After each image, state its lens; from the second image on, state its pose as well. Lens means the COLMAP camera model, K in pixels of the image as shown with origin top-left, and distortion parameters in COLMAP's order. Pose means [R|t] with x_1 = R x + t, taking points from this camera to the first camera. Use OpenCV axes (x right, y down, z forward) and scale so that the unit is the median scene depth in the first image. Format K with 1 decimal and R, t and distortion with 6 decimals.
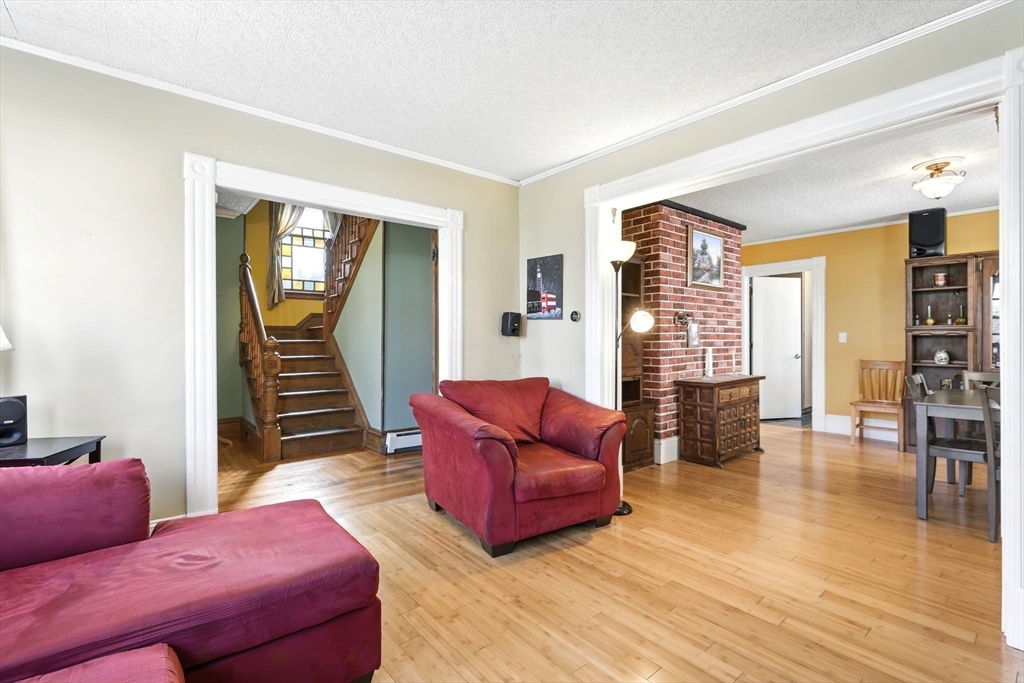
lens RADIAL K [[467.1, 0, 506.2], [0, 467.1, 339.6], [0, 0, 1]] dist [0.001578, 0.001157]
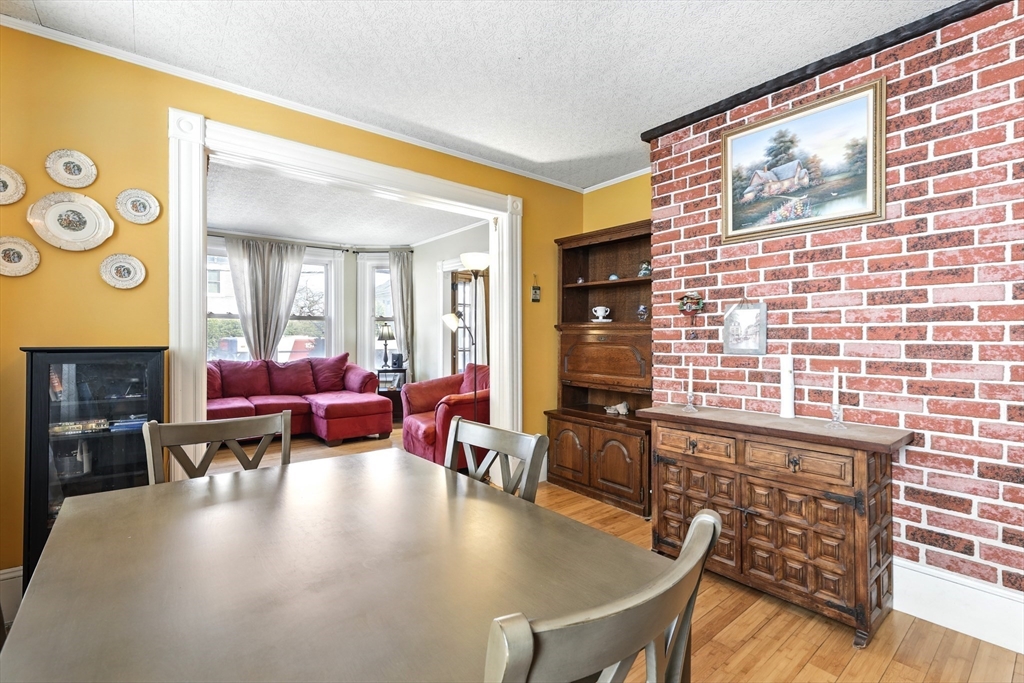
lens RADIAL K [[467.1, 0, 500.9], [0, 467.1, 336.7], [0, 0, 1]] dist [0.001578, 0.001157]
pose [[-0.024377, 0.002986, -0.999698, 0.988618], [0.001147, 0.999995, 0.002959, -0.005056], [0.999702, -0.001075, -0.024380, 0.777962]]
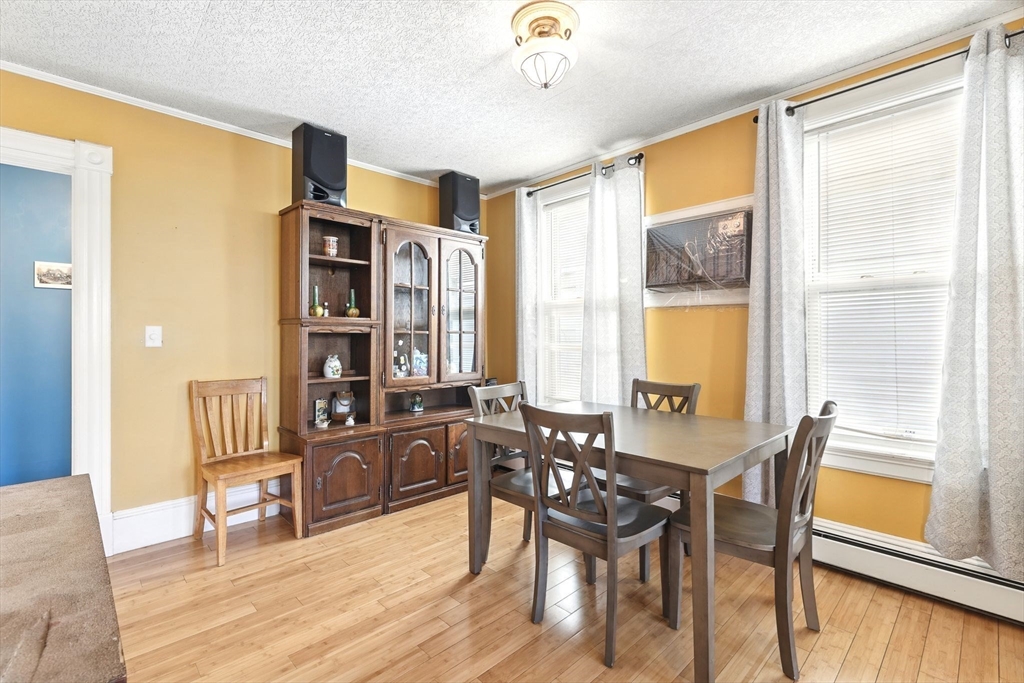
lens RADIAL K [[467.1, 0, 523.9], [0, 467.1, 338.7], [0, 0, 1]] dist [0.001578, 0.001157]
pose [[-0.079305, 0.000950, 0.996850, 0.275664], [0.005382, 0.999985, -0.000525, 0.000890], [-0.996836, 0.005323, -0.079309, 0.825279]]
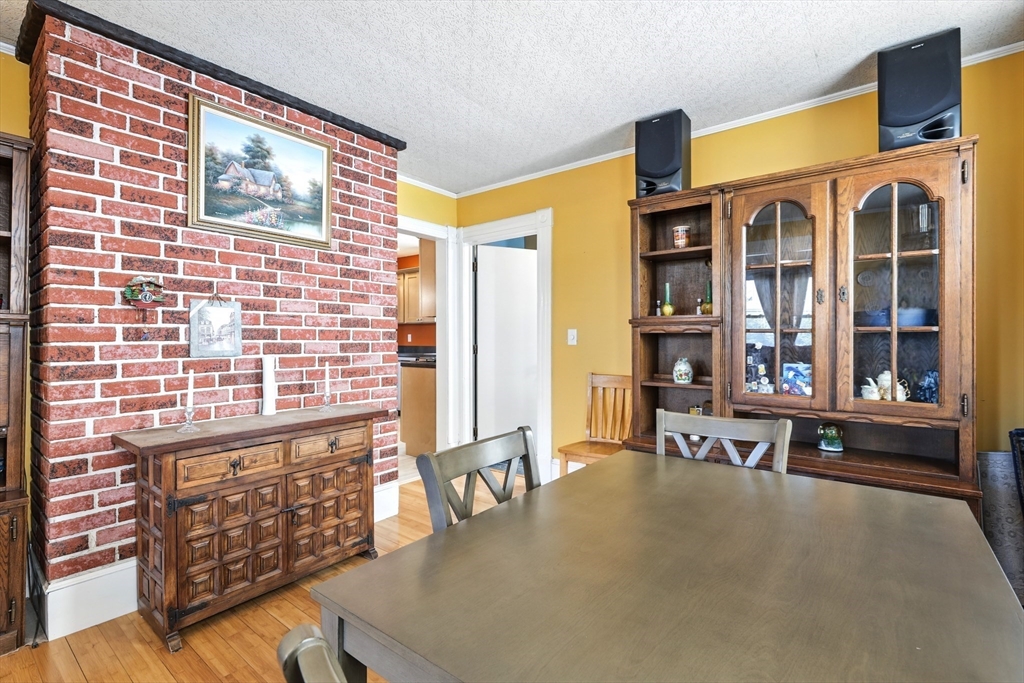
lens RADIAL K [[467.1, 0, 509.0], [0, 467.1, 338.3], [0, 0, 1]] dist [0.001578, 0.001157]
pose [[0.979209, 0.001508, 0.202846, 0.629594], [-0.000619, 0.999990, -0.004444, 0.000216], [-0.202851, 0.004226, 0.979201, 0.498673]]
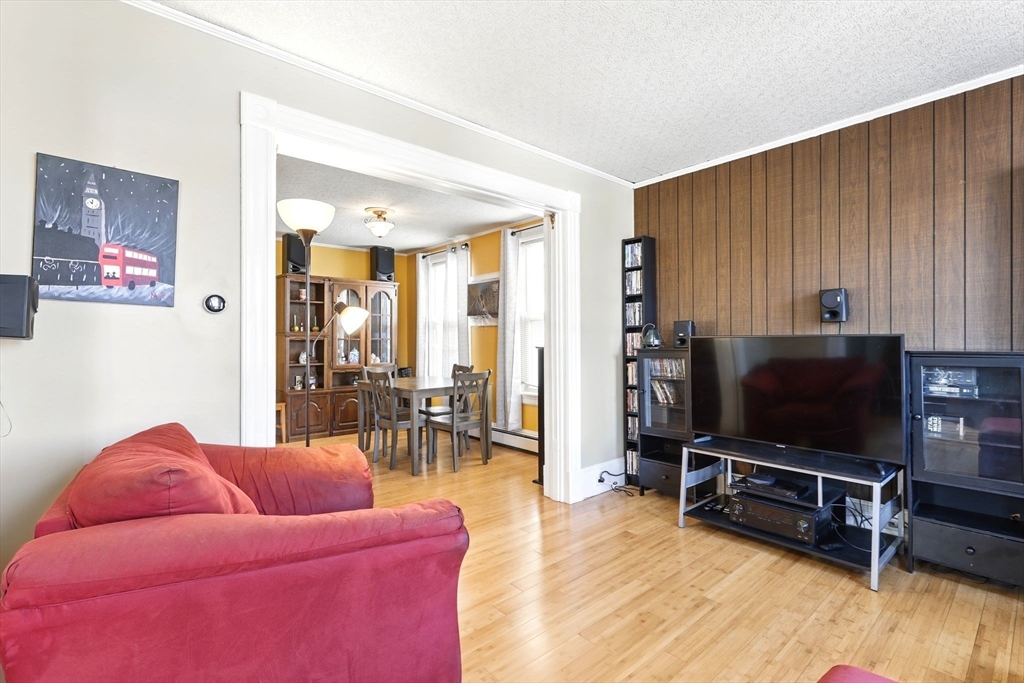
lens RADIAL K [[467.1, 0, 517.0], [0, 467.1, 339.6], [0, 0, 1]] dist [0.001578, 0.001157]
pose [[-0.029904, 0.003920, 0.999545, -0.322639], [0.004733, 0.999982, -0.003780, -0.002594], [-0.999542, 0.004618, -0.029922, 0.503083]]
